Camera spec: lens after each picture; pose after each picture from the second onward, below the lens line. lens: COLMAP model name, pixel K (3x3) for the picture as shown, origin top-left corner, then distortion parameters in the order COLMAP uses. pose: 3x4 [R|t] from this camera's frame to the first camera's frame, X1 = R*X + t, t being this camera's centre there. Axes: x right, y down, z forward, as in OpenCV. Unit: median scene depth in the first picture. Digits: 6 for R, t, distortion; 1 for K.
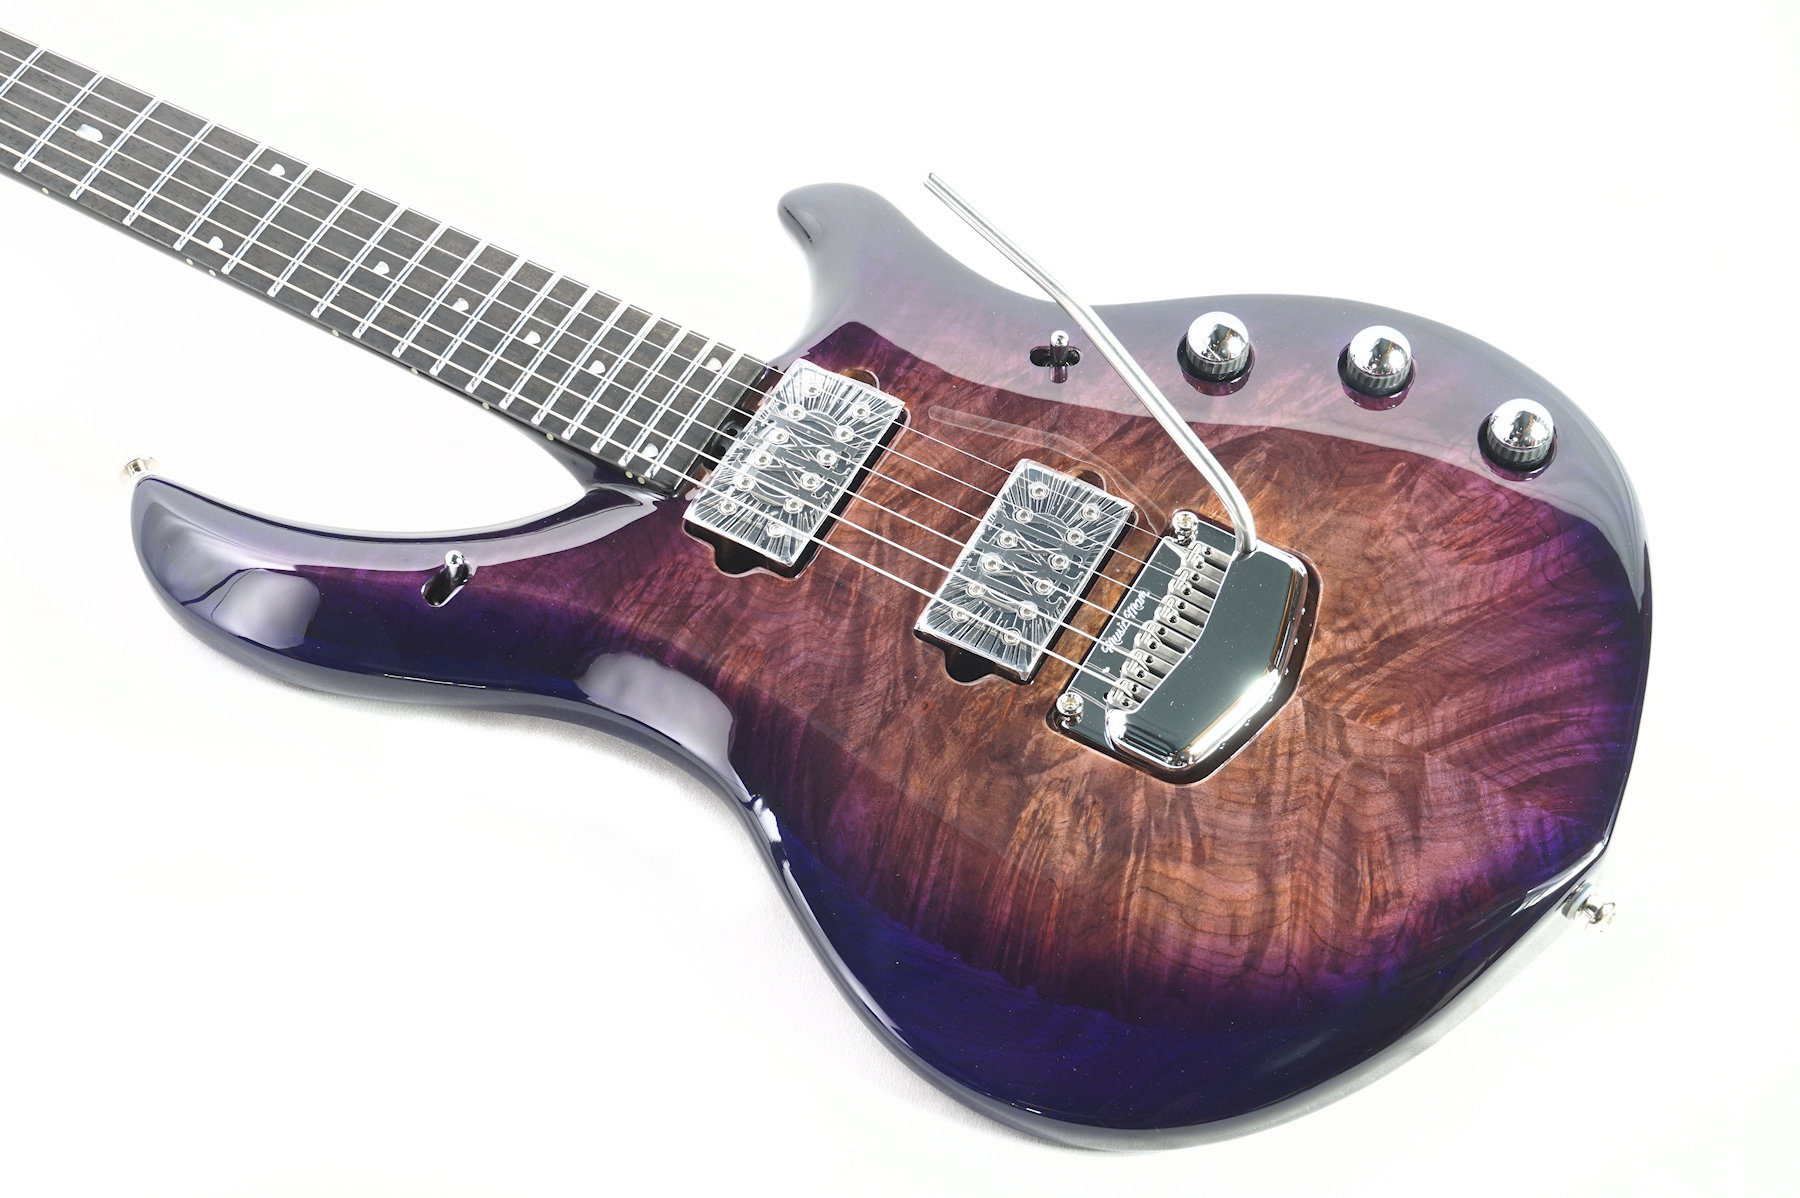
lens RADIAL K [[3825.3, 0, 900.0], [0, 3825.3, 599.0], [0, 0, 1]] dist [0.066770, -0.167795]
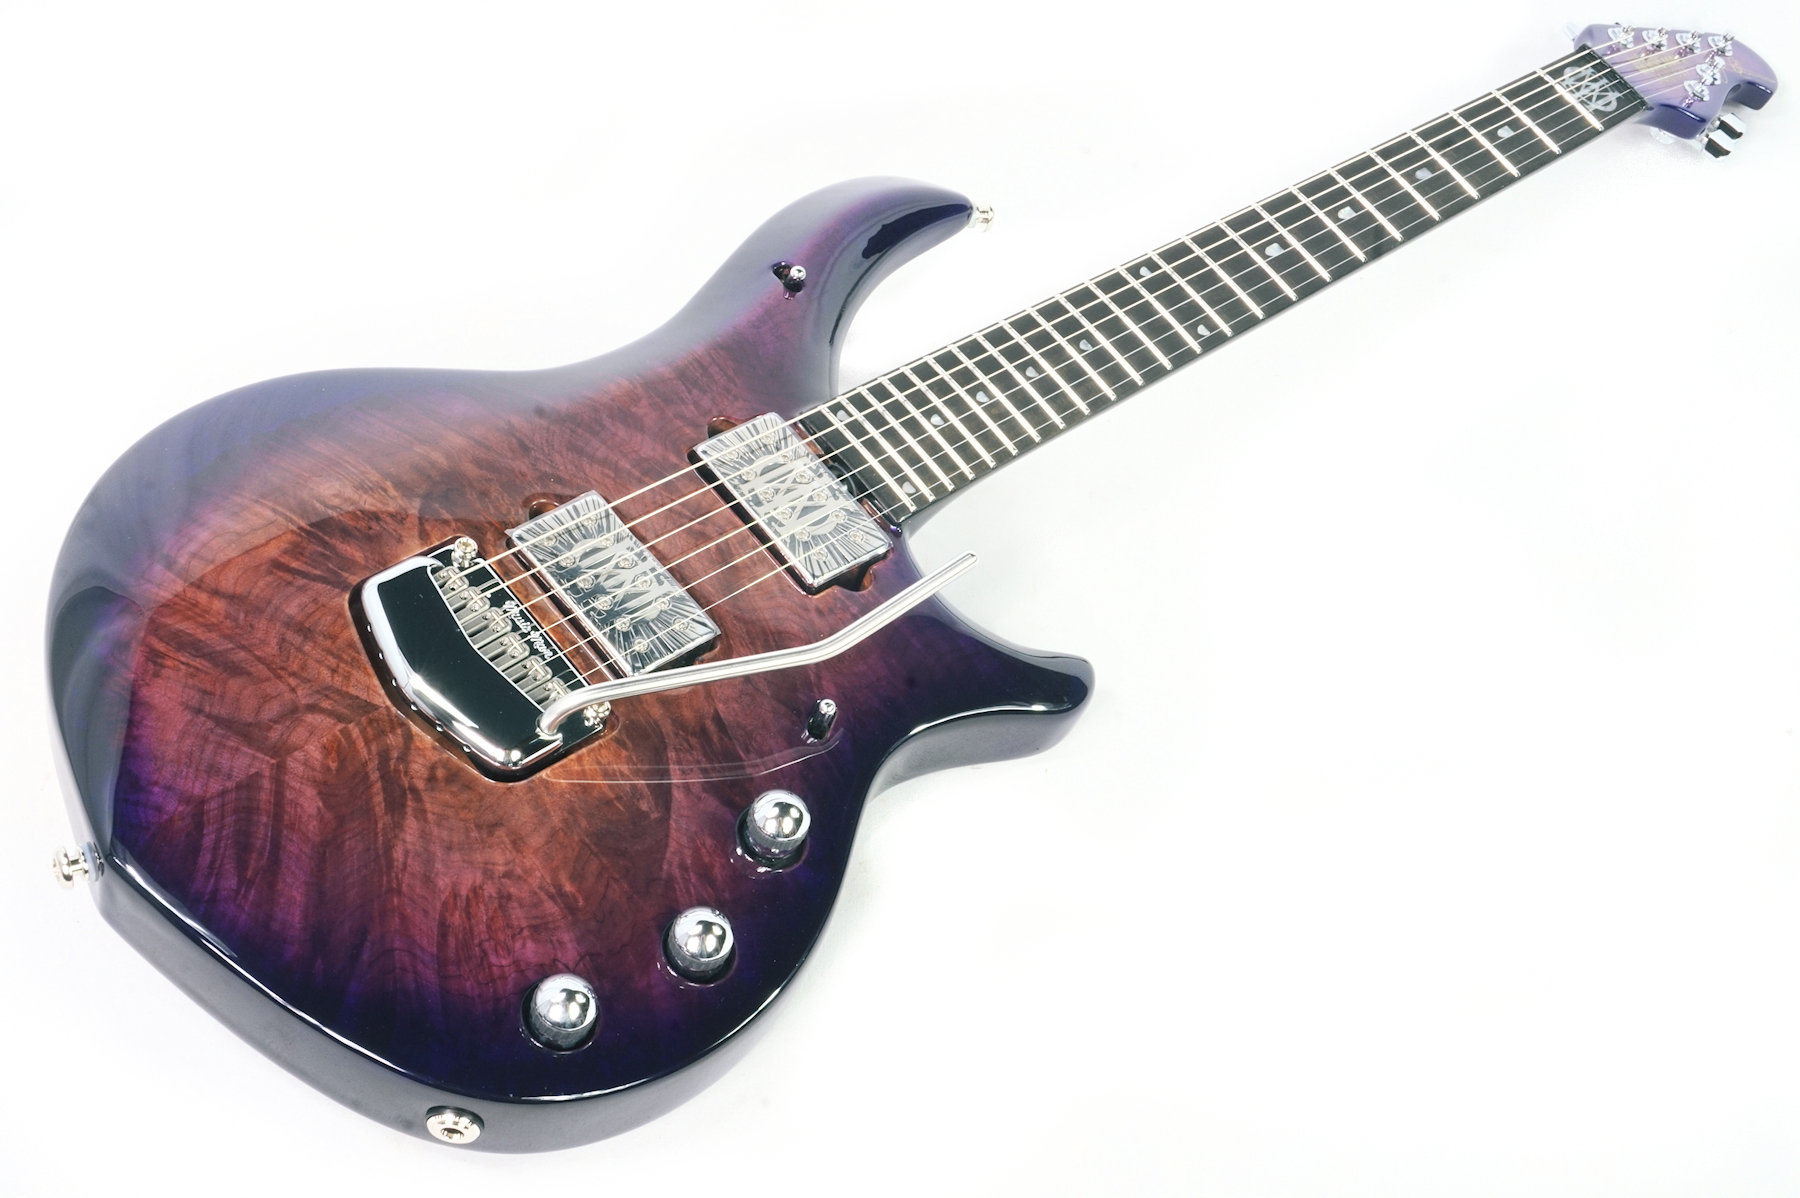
lens RADIAL K [[2534.9, 0, 900.0], [0, 2534.9, 599.0], [0, 0, 1]] dist [0.008757, -0.035700]
pose [[-0.314096, 0.710581, -0.629618, 0.479484], [-0.912610, -0.043176, 0.406544, -0.389019], [0.261697, 0.702290, 0.662045, 0.538584]]
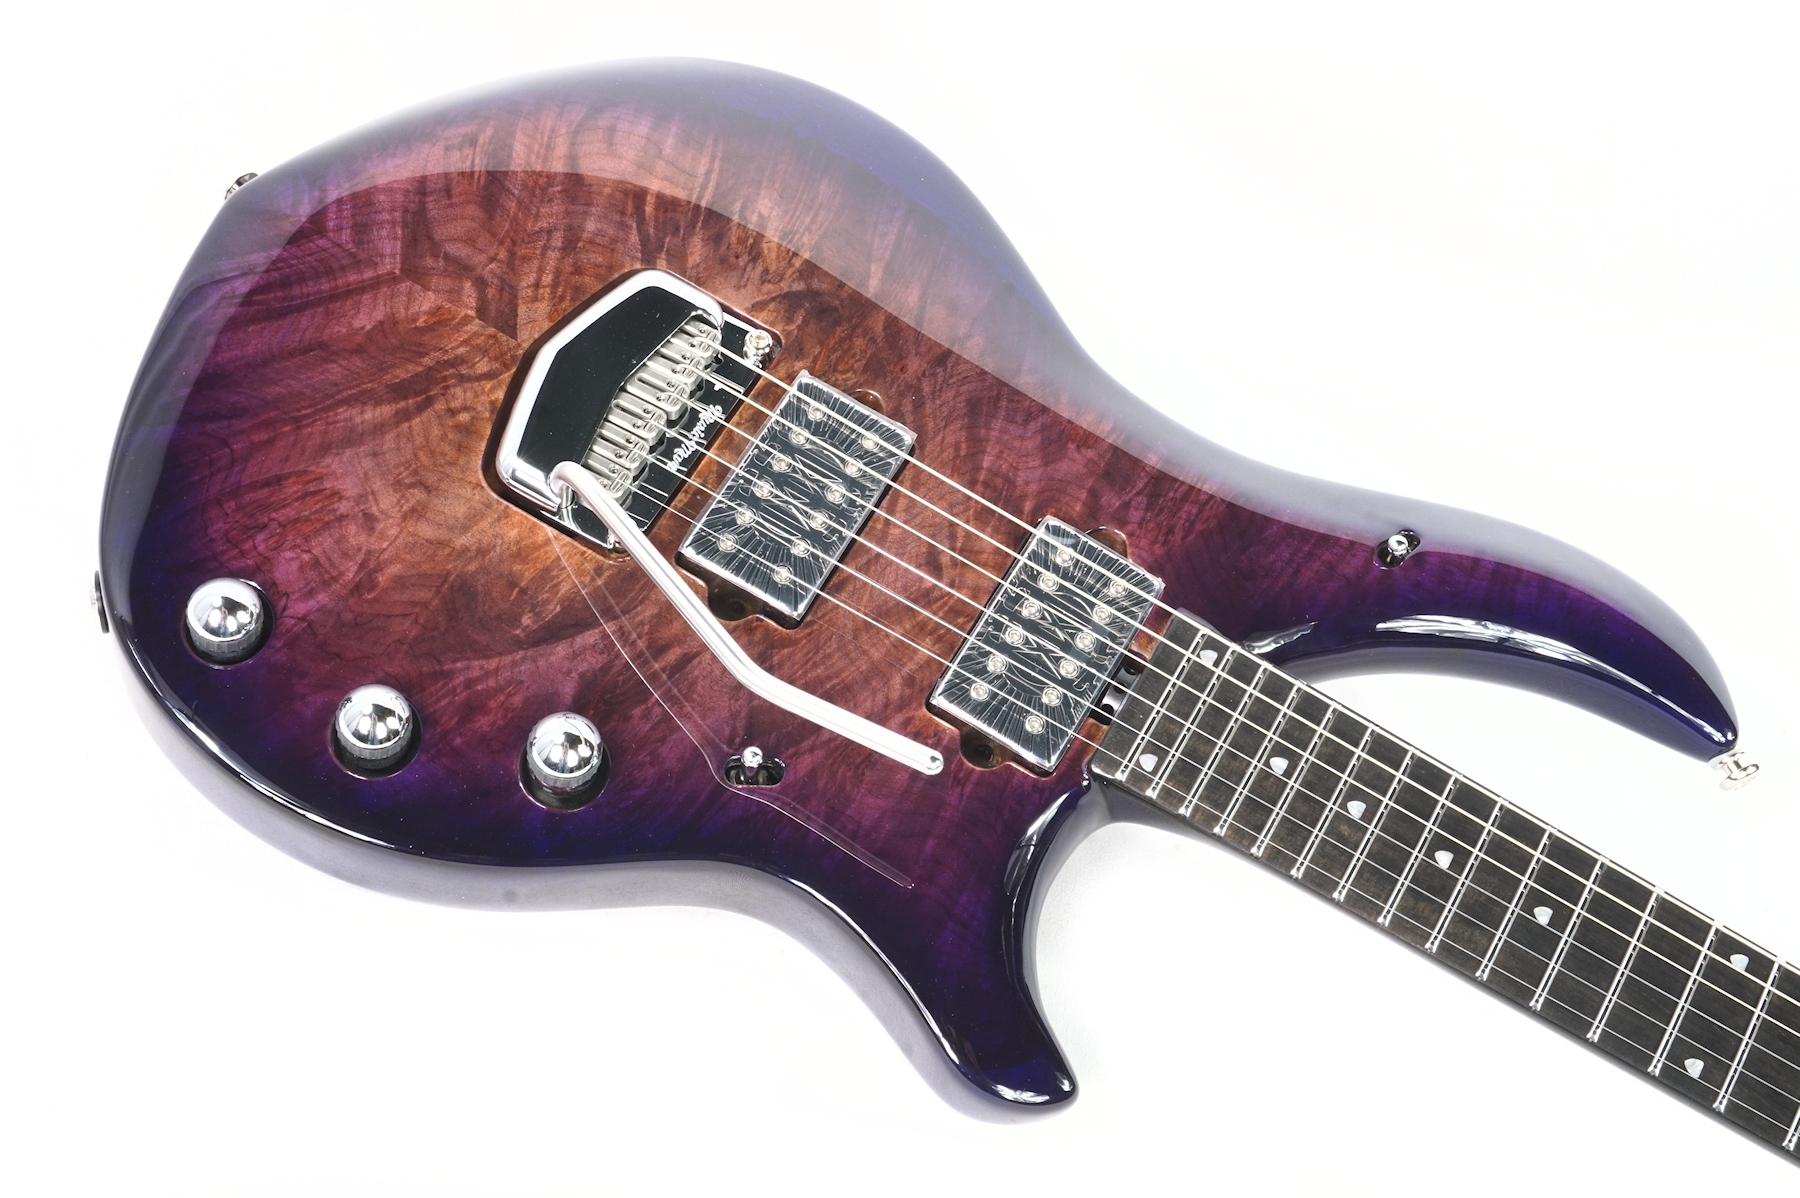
lens RADIAL K [[2735.6, 0, 906.0], [0, 2735.6, 626.5], [0, 0, 1]] dist [0.007445, 0.047664]
pose [[-0.992432, -0.047218, -0.113358, 0.081581], [-0.074022, -0.506520, 0.859045, -0.602234], [-0.097981, 0.860934, 0.499191, 0.698600]]
